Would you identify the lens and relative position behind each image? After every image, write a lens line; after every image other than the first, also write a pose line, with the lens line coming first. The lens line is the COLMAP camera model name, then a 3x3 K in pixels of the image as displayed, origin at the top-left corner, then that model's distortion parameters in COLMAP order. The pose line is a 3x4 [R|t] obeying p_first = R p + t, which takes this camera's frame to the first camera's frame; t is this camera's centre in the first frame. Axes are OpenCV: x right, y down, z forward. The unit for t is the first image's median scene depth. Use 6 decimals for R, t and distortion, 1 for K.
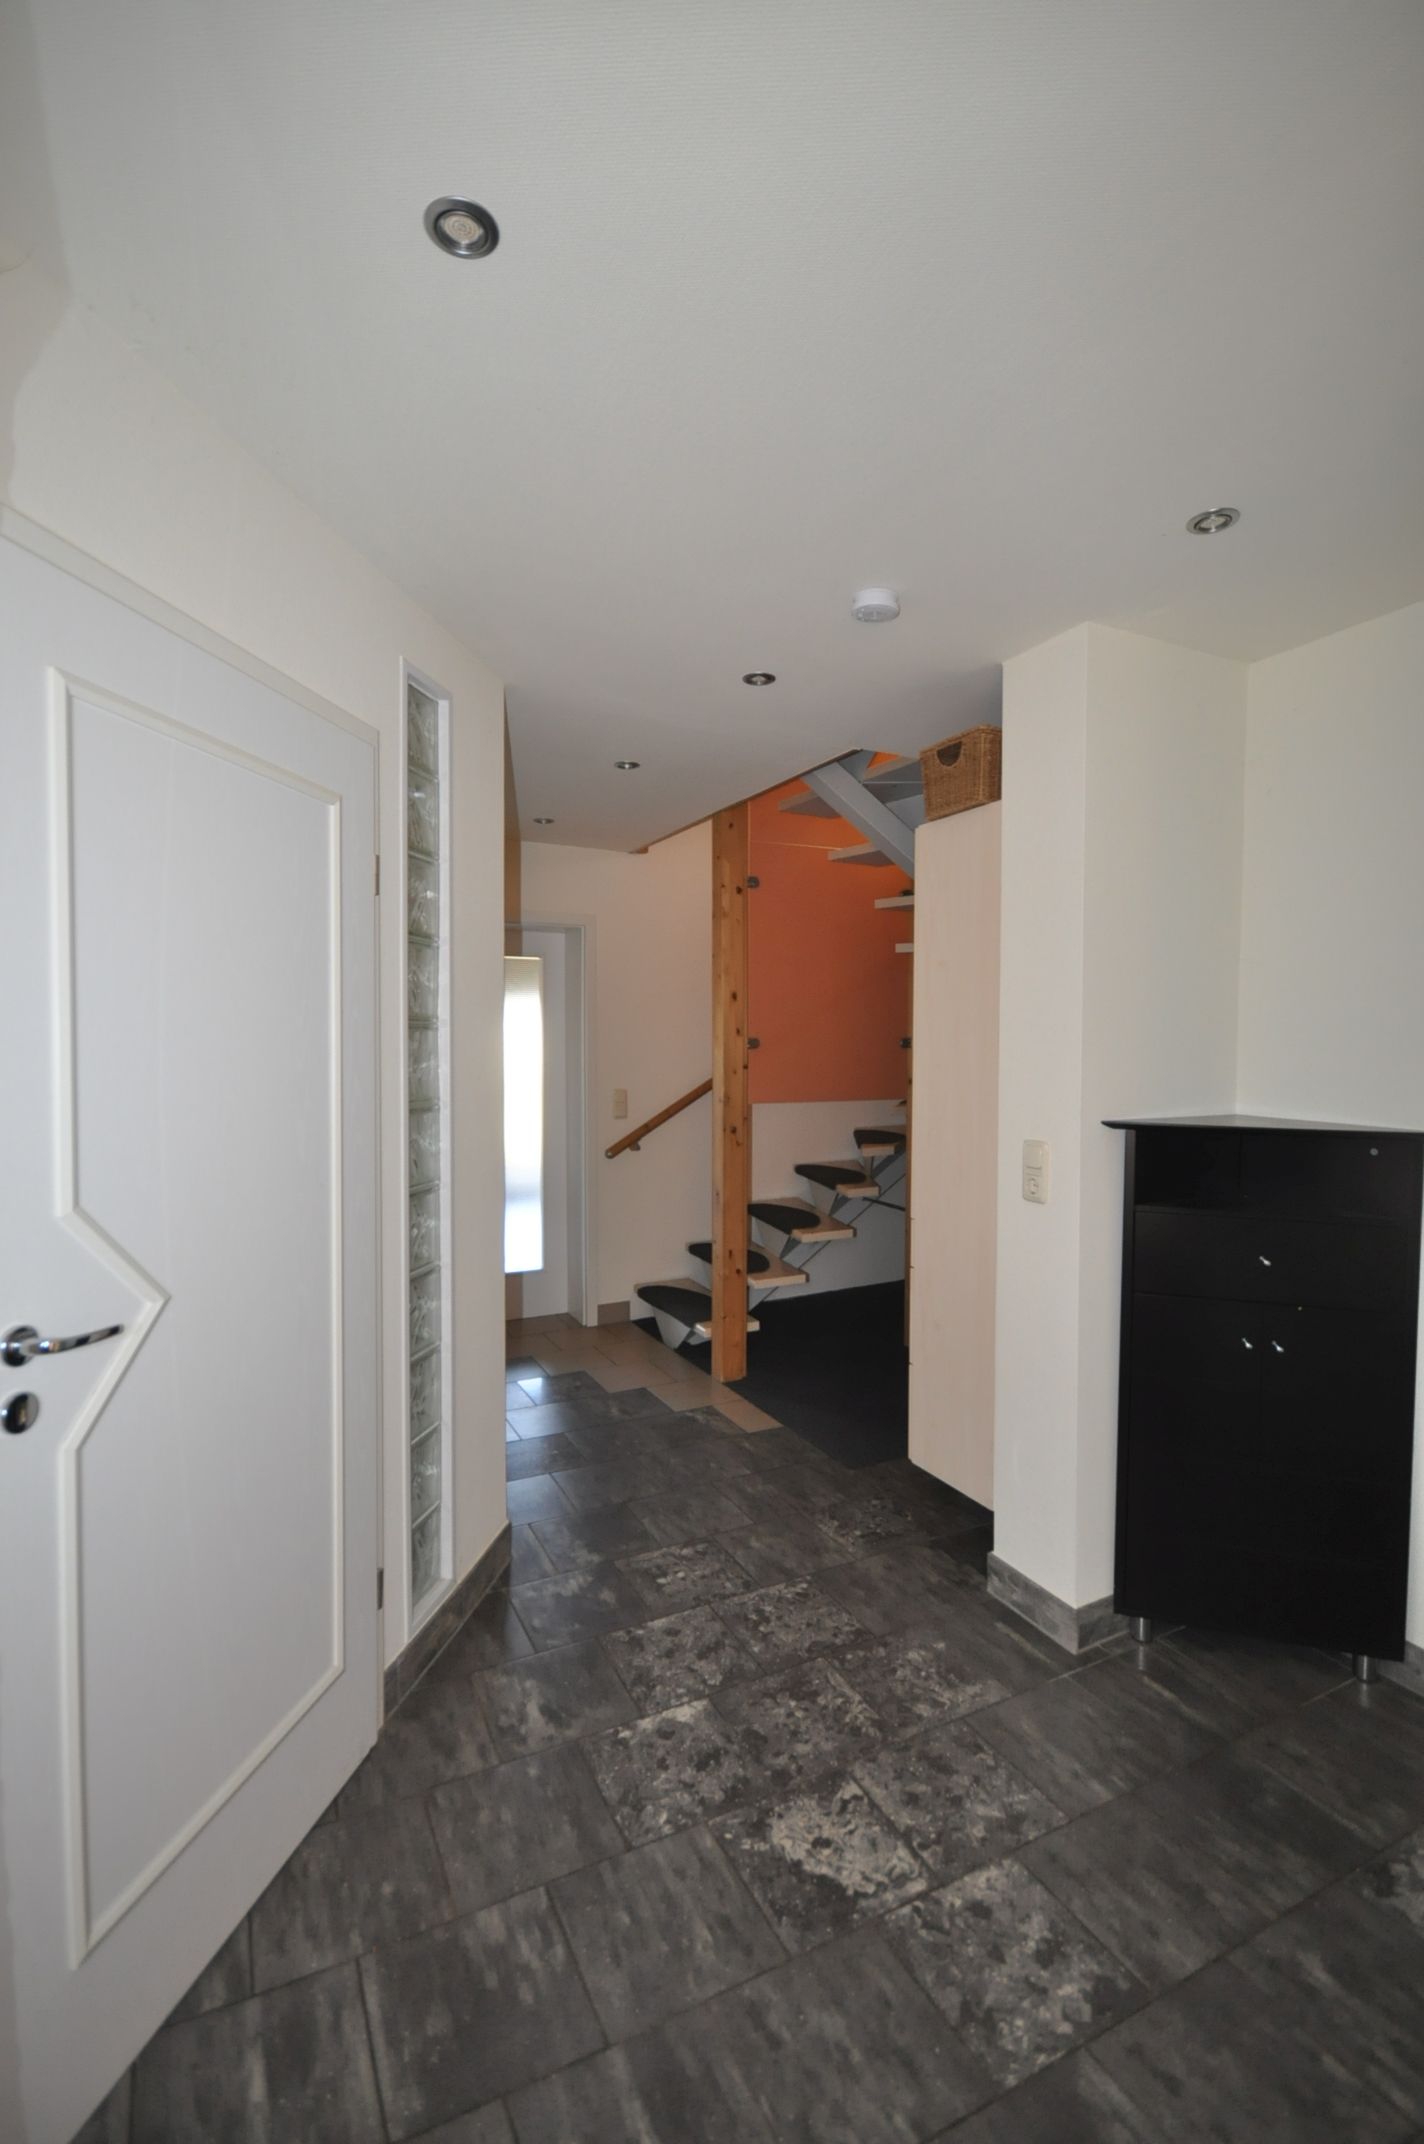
lens RADIAL K [[982.7, 0, 714.3], [0, 982.7, 1065.4], [0, 0, 1]] dist [0.001200, -0.001610]
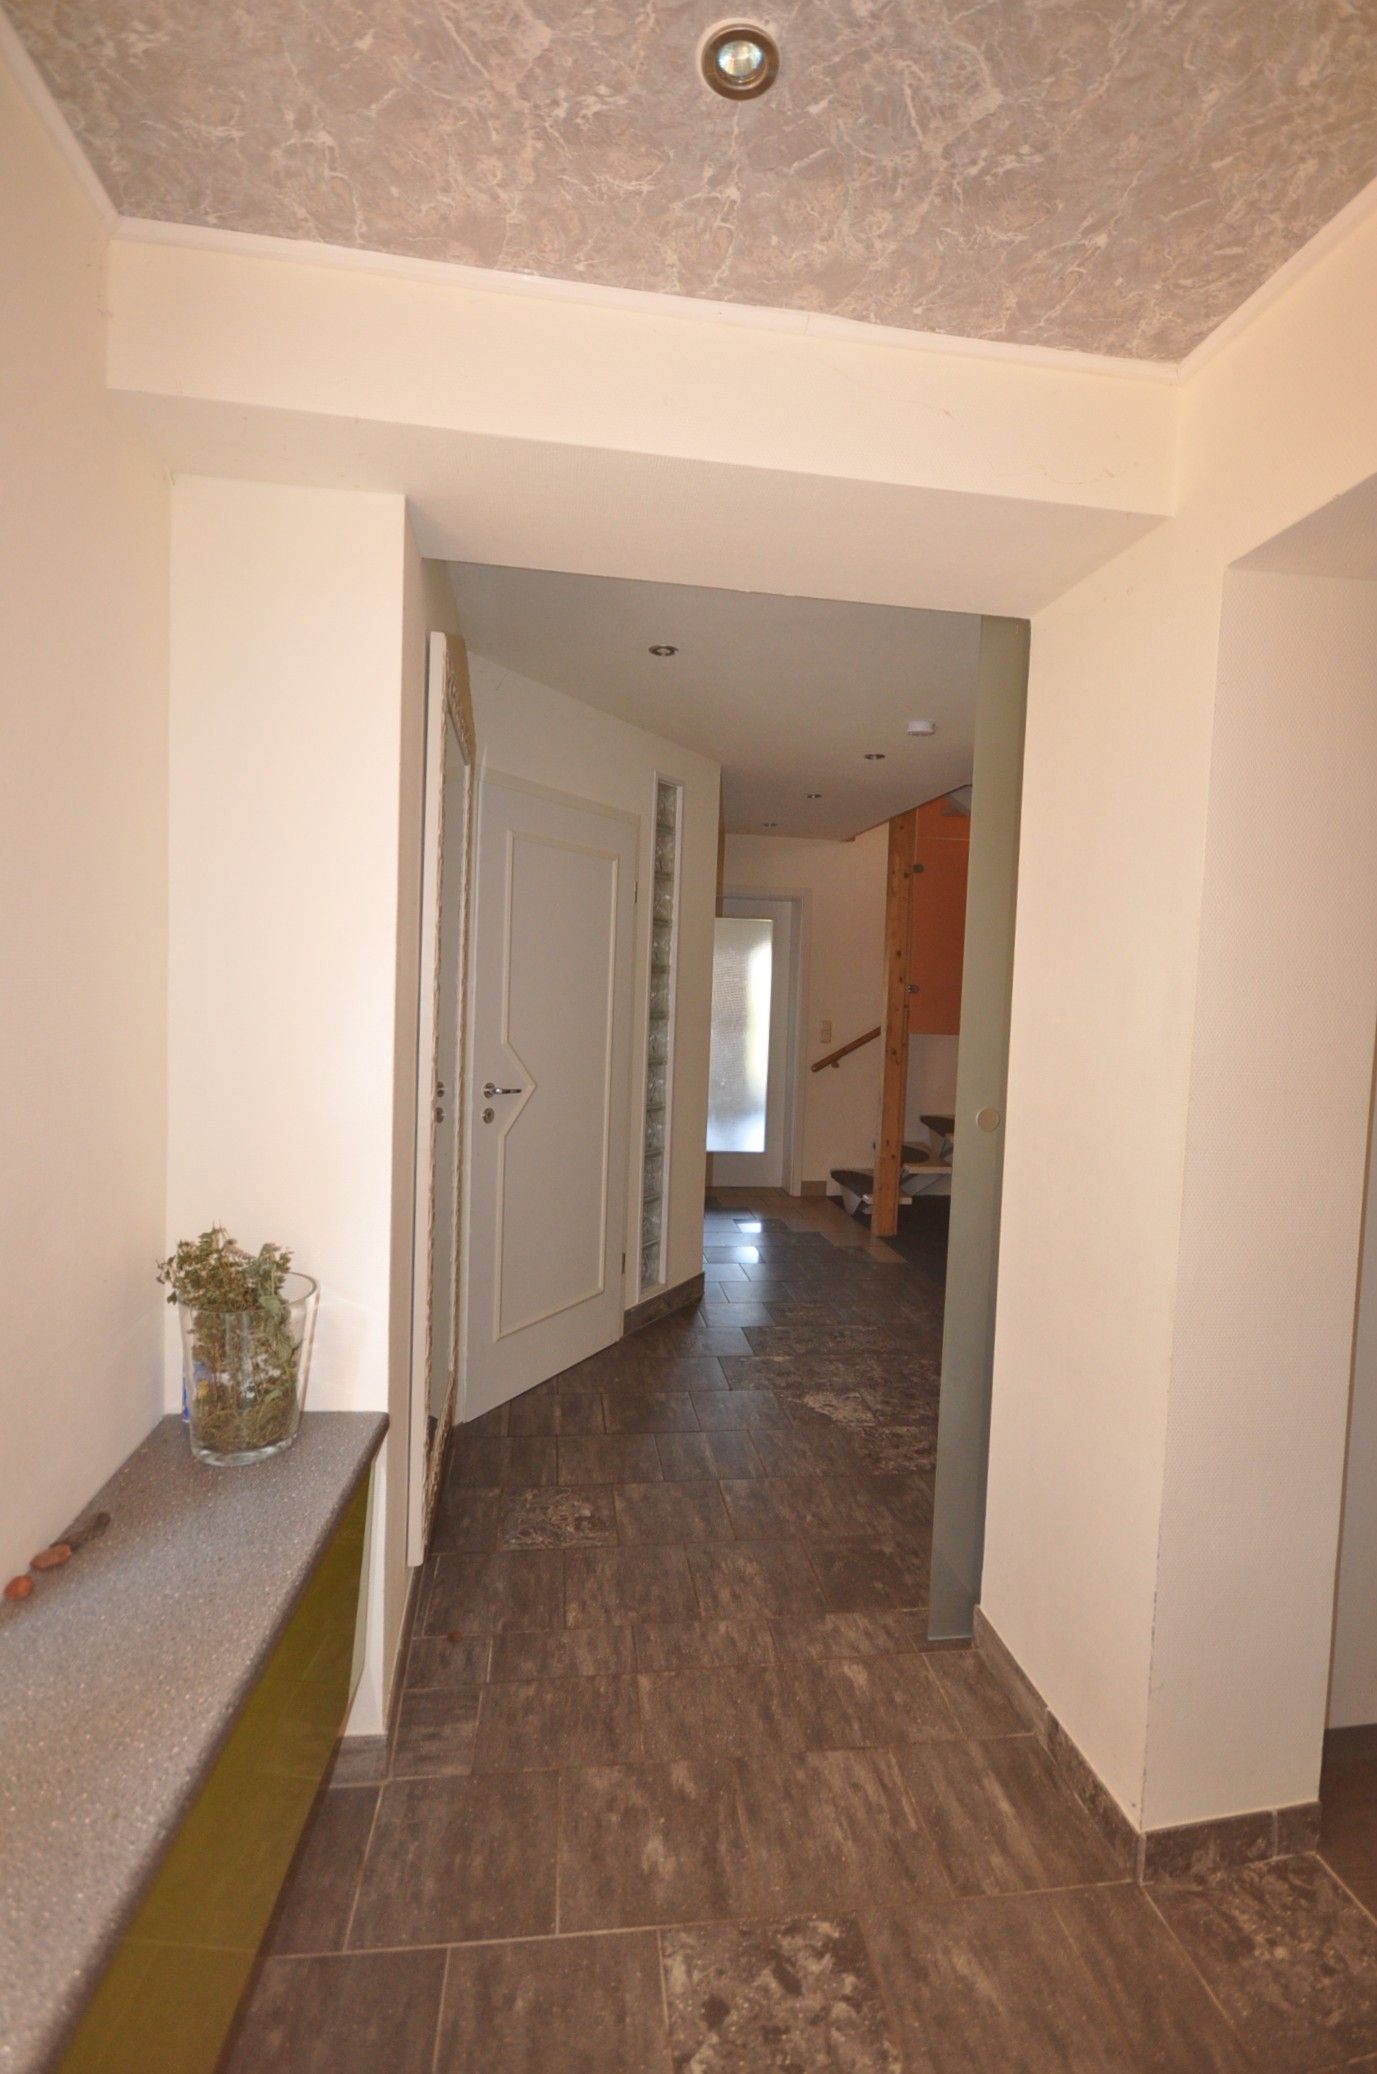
lens RADIAL K [[950.6, 0, 685.7], [0, 950.6, 1037.3], [0, 0, 1]] dist [0.001200, -0.001610]
pose [[0.947954, 0.052695, -0.314017, 0.282947], [-0.042459, 0.998323, 0.039353, 0.009822], [0.315564, -0.023972, 0.948602, -0.602300]]
